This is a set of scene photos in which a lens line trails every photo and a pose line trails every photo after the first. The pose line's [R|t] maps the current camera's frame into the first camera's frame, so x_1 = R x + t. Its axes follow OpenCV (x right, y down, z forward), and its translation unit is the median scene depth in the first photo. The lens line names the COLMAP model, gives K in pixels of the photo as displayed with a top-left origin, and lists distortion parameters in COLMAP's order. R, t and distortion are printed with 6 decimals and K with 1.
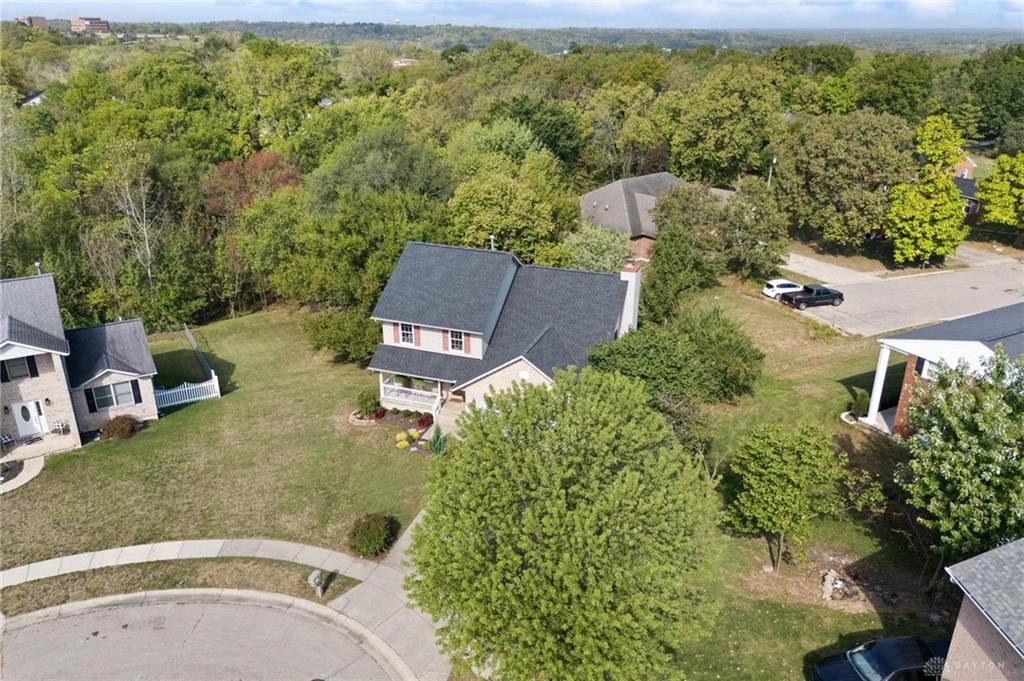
lens RADIAL K [[745.9, 0, 516.8], [0, 745.9, 338.4], [0, 0, 1]] dist [0.070206, -0.058940]
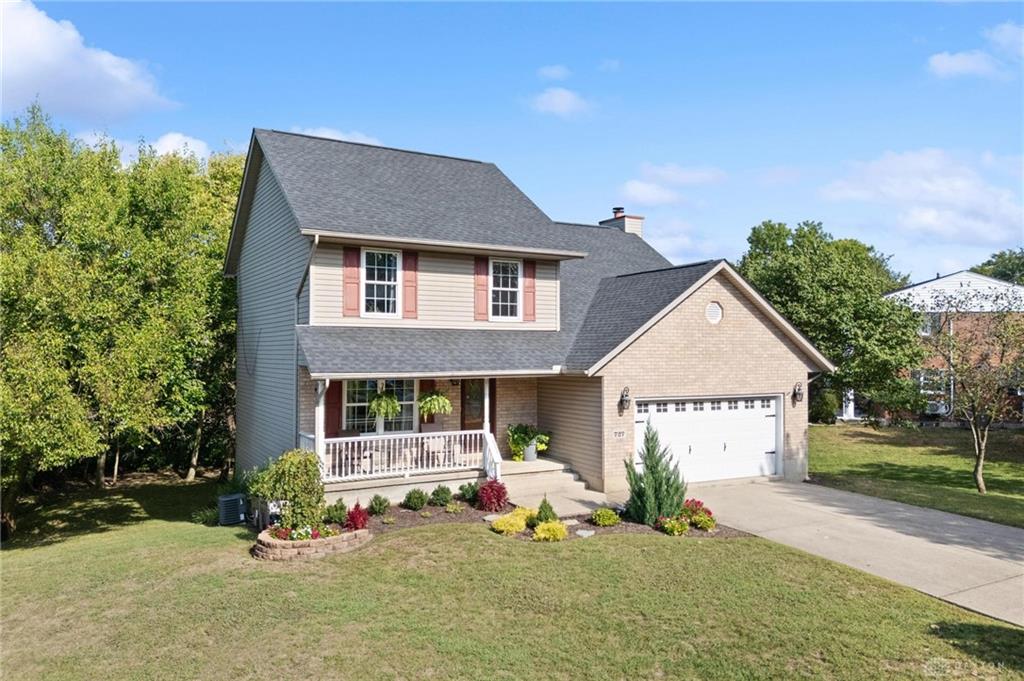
lens RADIAL K [[745.9, 0, 516.8], [0, 745.9, 338.4], [0, 0, 1]] dist [0.070206, -0.058940]
pose [[0.649193, 0.002814, 0.760619, -0.386149], [0.288376, 0.924426, -0.249550, 0.130823], [-0.703838, 0.381351, 0.599319, 0.723193]]
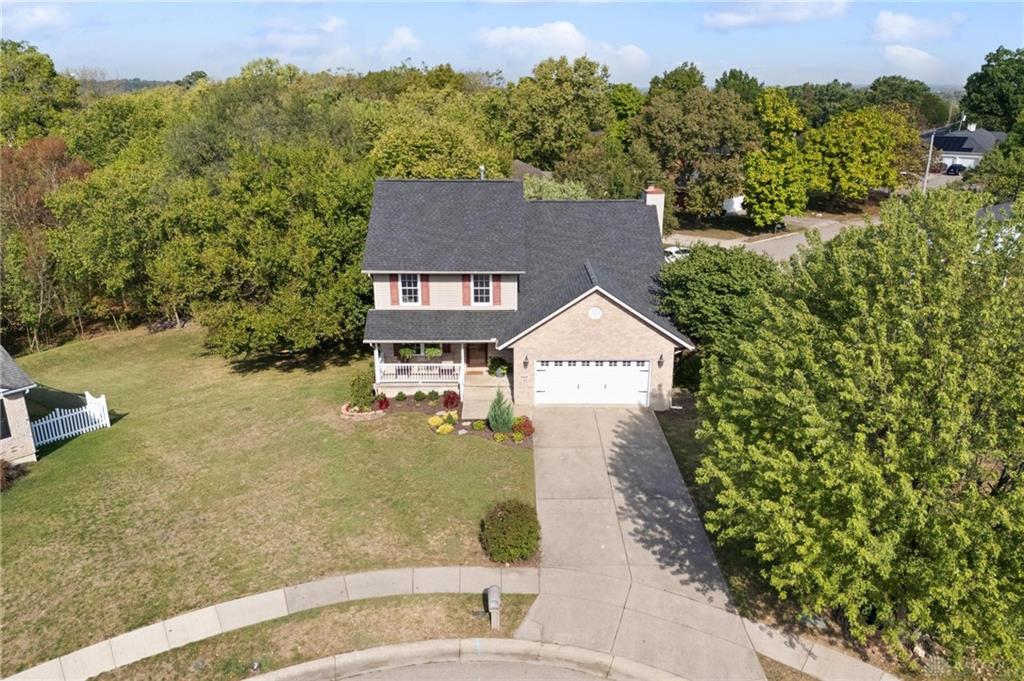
lens RADIAL K [[748.7, 0, 518.2], [0, 748.7, 340.6], [0, 0, 1]] dist [0.050798, -0.039079]
pose [[0.936360, -0.116339, 0.331203, -0.297152], [0.136423, 0.989923, -0.037968, 0.086430], [-0.323448, 0.080735, 0.942795, 0.251965]]
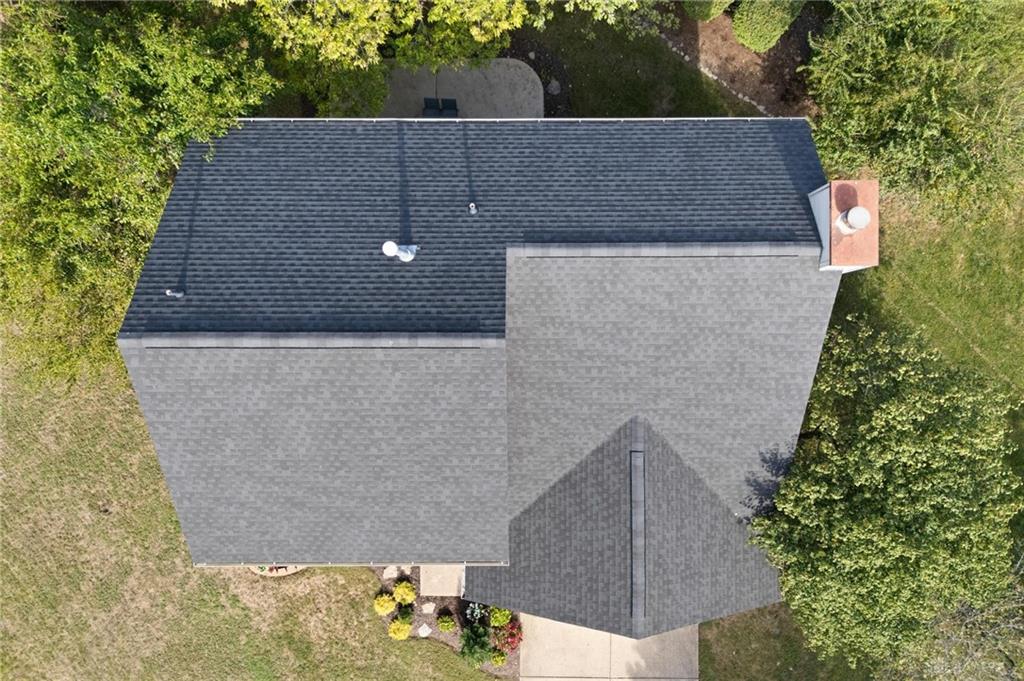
lens RADIAL K [[745.9, 0, 516.8], [0, 745.9, 338.4], [0, 0, 1]] dist [0.070206, -0.058940]
pose [[0.940455, -0.339867, -0.005835, 0.000346], [0.135318, 0.358585, 0.923637, -0.392320], [-0.311822, -0.869429, 0.383224, 0.880090]]
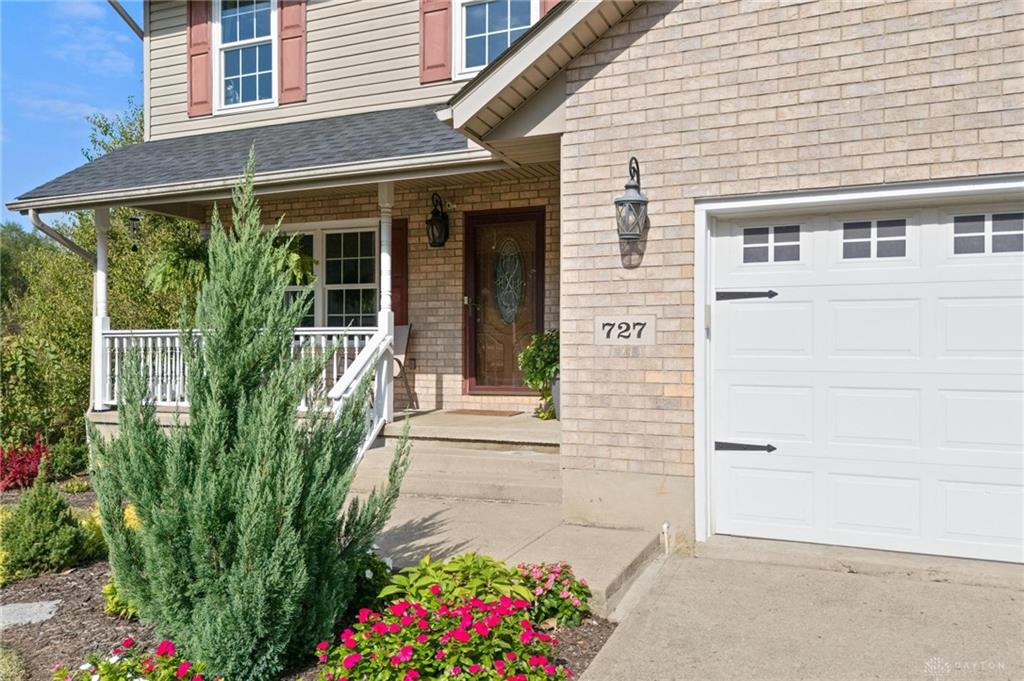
lens RADIAL K [[748.5, 0, 516.8], [0, 748.5, 354.2], [0, 0, 1]] dist [0.069524, -0.061799]
pose [[0.998614, -0.008284, -0.051968, -0.065195], [-0.011804, 0.927111, -0.374601, 0.140263], [0.051283, 0.374696, 0.925728, 0.835728]]
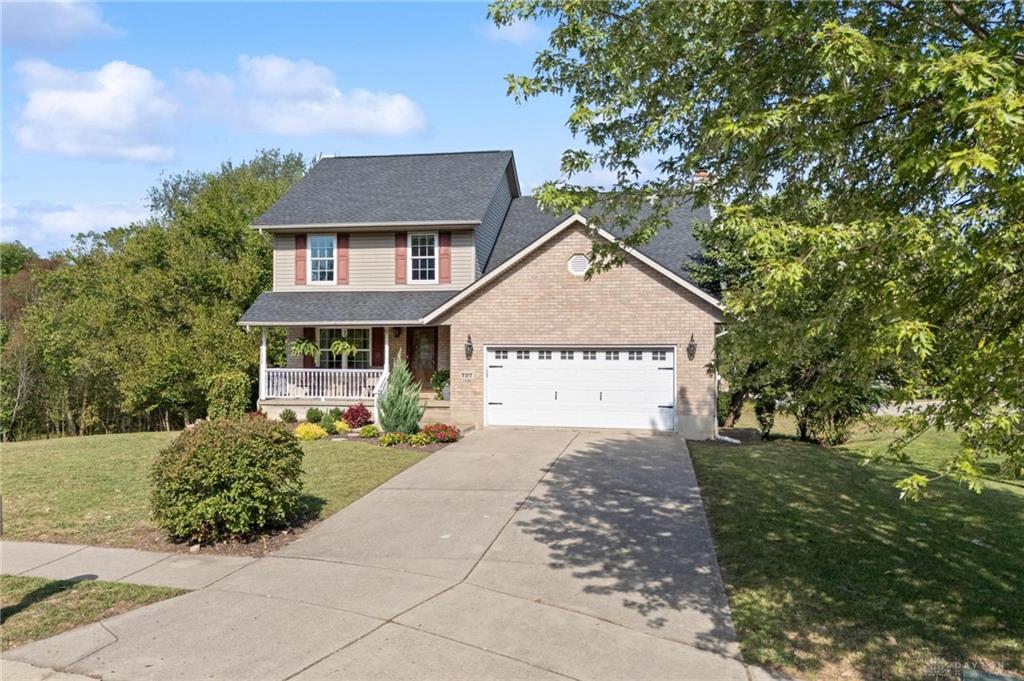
lens RADIAL K [[755.3, 0, 525.9], [0, 755.3, 343.7], [0, 0, 1]] dist [0.025903, -0.004996]
pose [[0.984588, -0.007507, 0.174726, -0.098917], [0.073608, 0.924066, -0.375078, 0.249535], [-0.158642, 0.382159, 0.910377, 0.514475]]
